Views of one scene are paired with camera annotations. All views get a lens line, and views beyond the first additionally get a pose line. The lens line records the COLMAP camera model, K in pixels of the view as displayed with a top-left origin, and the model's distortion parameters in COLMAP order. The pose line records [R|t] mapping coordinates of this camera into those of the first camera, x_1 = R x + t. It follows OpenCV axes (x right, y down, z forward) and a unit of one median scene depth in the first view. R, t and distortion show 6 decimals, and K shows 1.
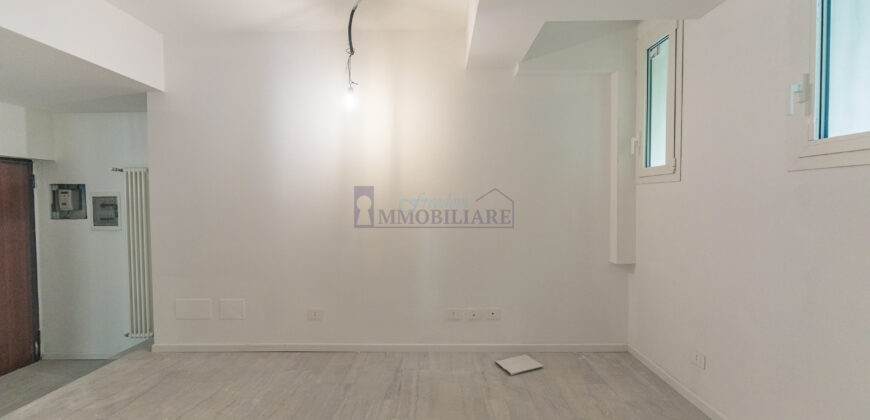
lens RADIAL K [[346.0, 0, 434.0], [0, 346.0, 209.2], [0, 0, 1]] dist [0.000606, -0.001761]
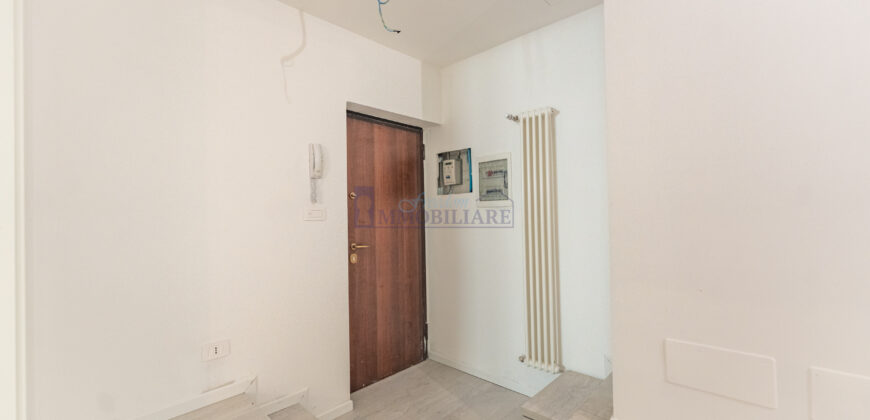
lens RADIAL K [[346.0, 0, 435.1], [0, 346.0, 210.0], [0, 0, 1]] dist [0.000606, -0.001761]
pose [[0.736988, -0.009714, -0.675836, -0.686264], [-0.006467, 0.999750, -0.021421, 0.107914], [0.675875, 0.020157, 0.736740, 0.471206]]
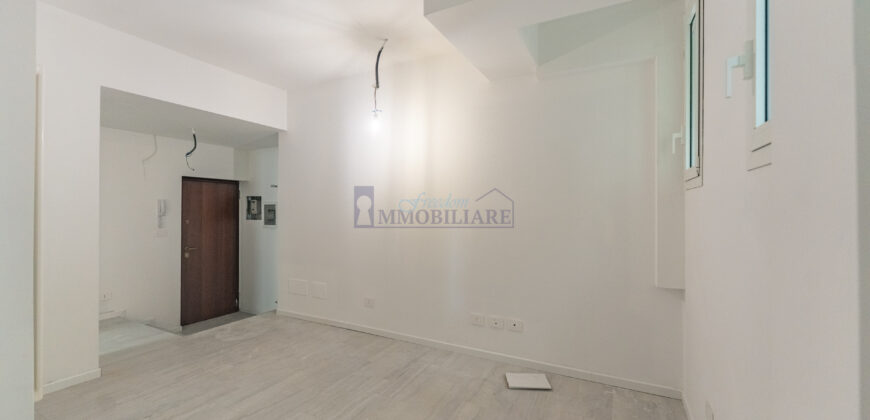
lens RADIAL K [[346.0, 0, 434.9], [0, 346.0, 208.9], [0, 0, 1]] dist [0.000606, -0.001761]
pose [[0.891011, 0.007315, -0.453923, 0.418798], [-0.019774, 0.999547, -0.022708, 0.001294], [0.453551, 0.029209, 0.890751, 0.019298]]
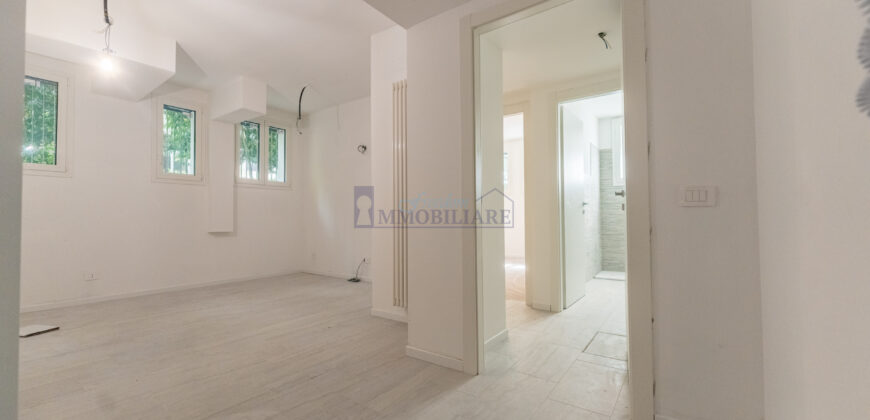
lens RADIAL K [[346.0, 0, 432.9], [0, 346.0, 208.1], [0, 0, 1]] dist [0.000606, -0.001761]
pose [[-0.812479, 0.032063, 0.582108, -1.323392], [0.030598, 0.999456, -0.012345, 0.110651], [-0.582187, 0.007781, -0.813017, 1.069413]]
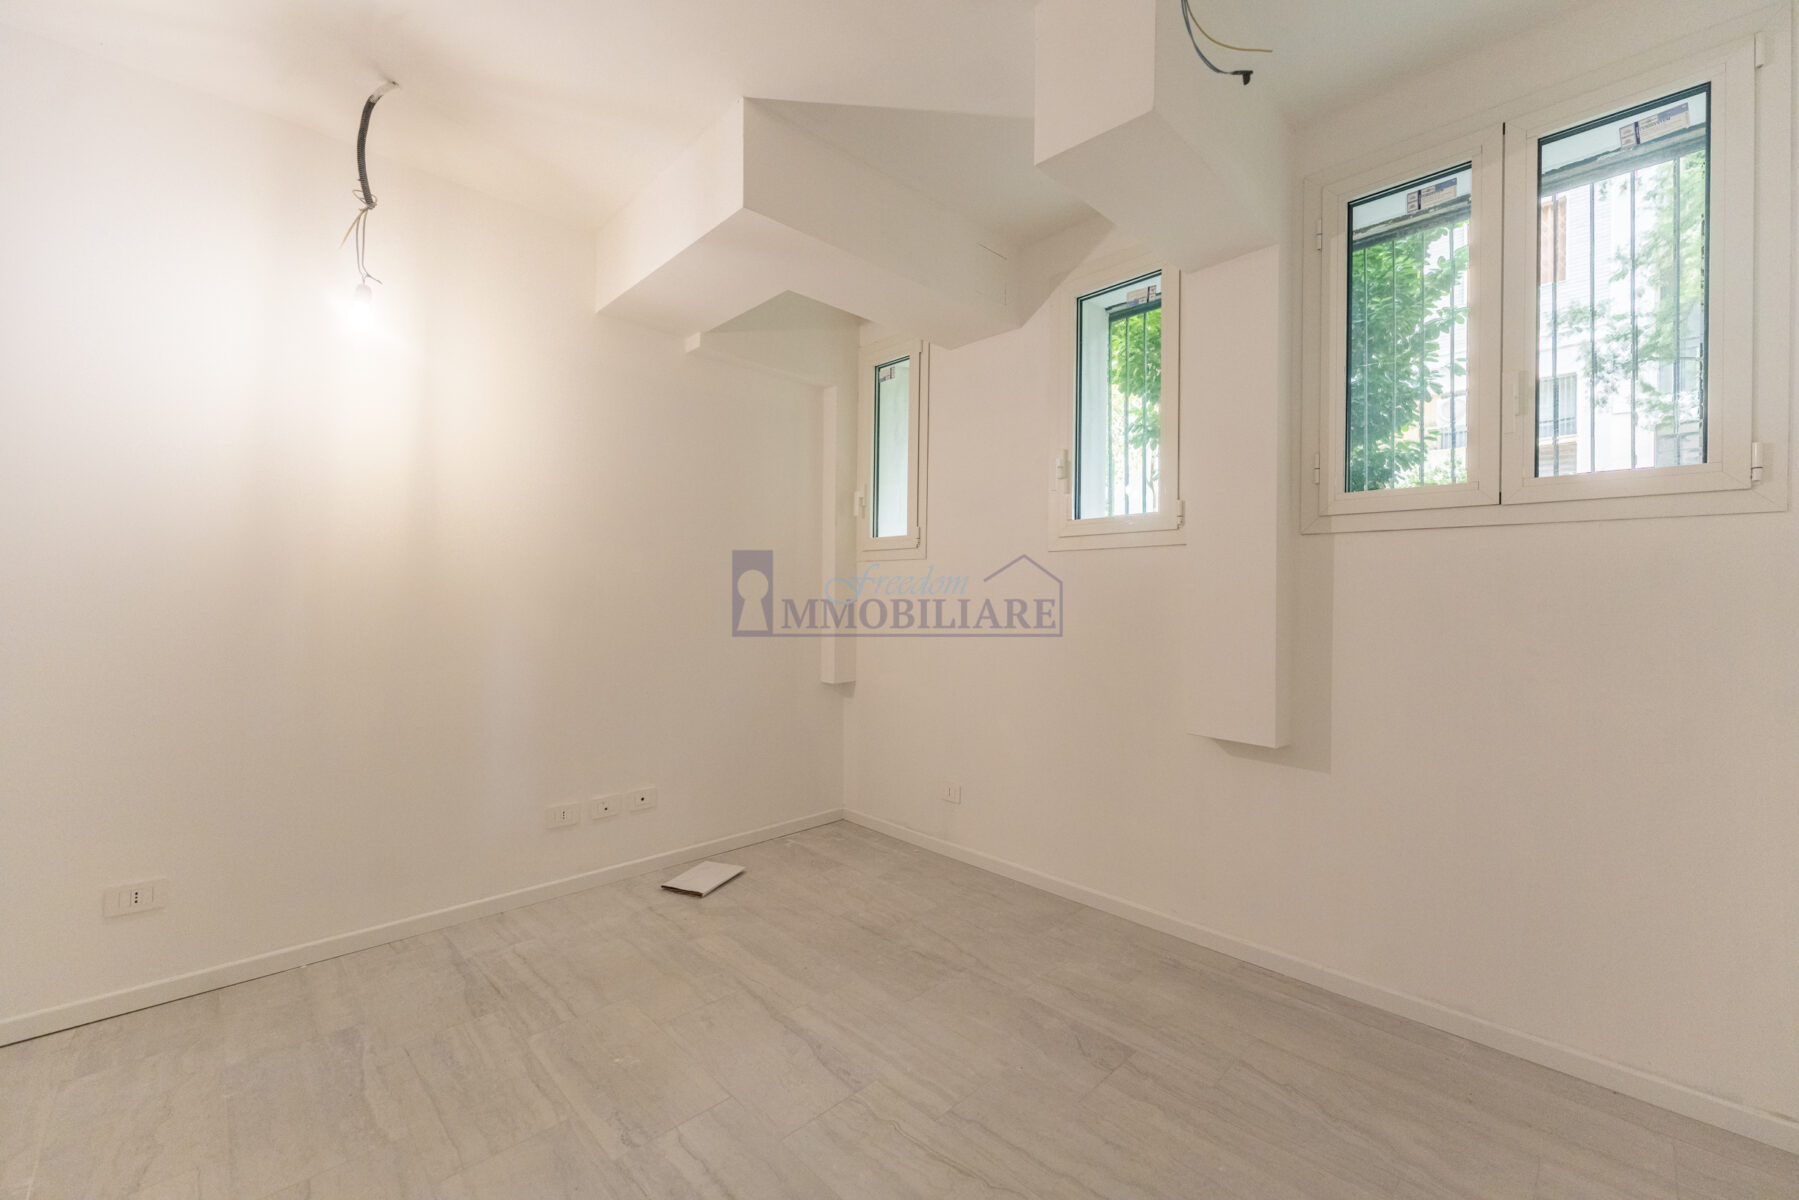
lens RADIAL K [[712.7, 0, 896.0], [0, 712.7, 599.3], [0, 0, 1]] dist [-0.000594, 0.000160]
pose [[0.707782, 0.012325, 0.706323, -0.322435], [0.004022, 0.999761, -0.021476, 0.030261], [-0.706419, 0.018041, 0.707564, -0.021988]]
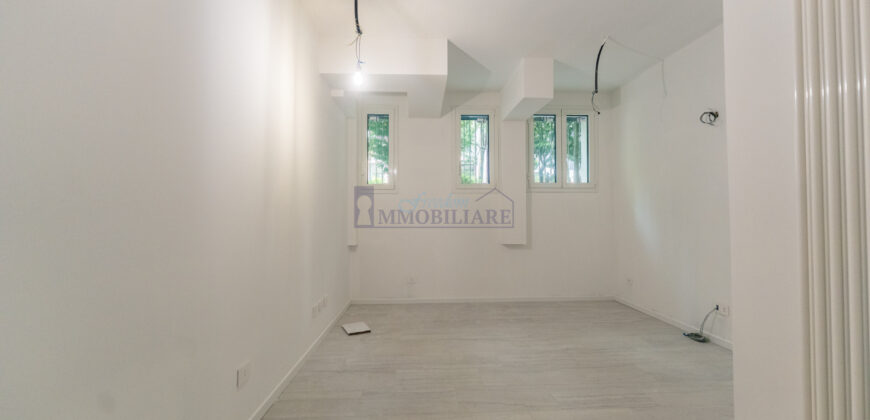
lens RADIAL K [[346.0, 0, 434.9], [0, 346.0, 208.8], [0, 0, 1]] dist [0.000606, -0.001761]
pose [[-0.059137, 0.029725, 0.997807, -0.984325], [0.030618, 0.999140, -0.027950, 0.051220], [-0.997780, 0.028898, -0.059997, 0.726419]]
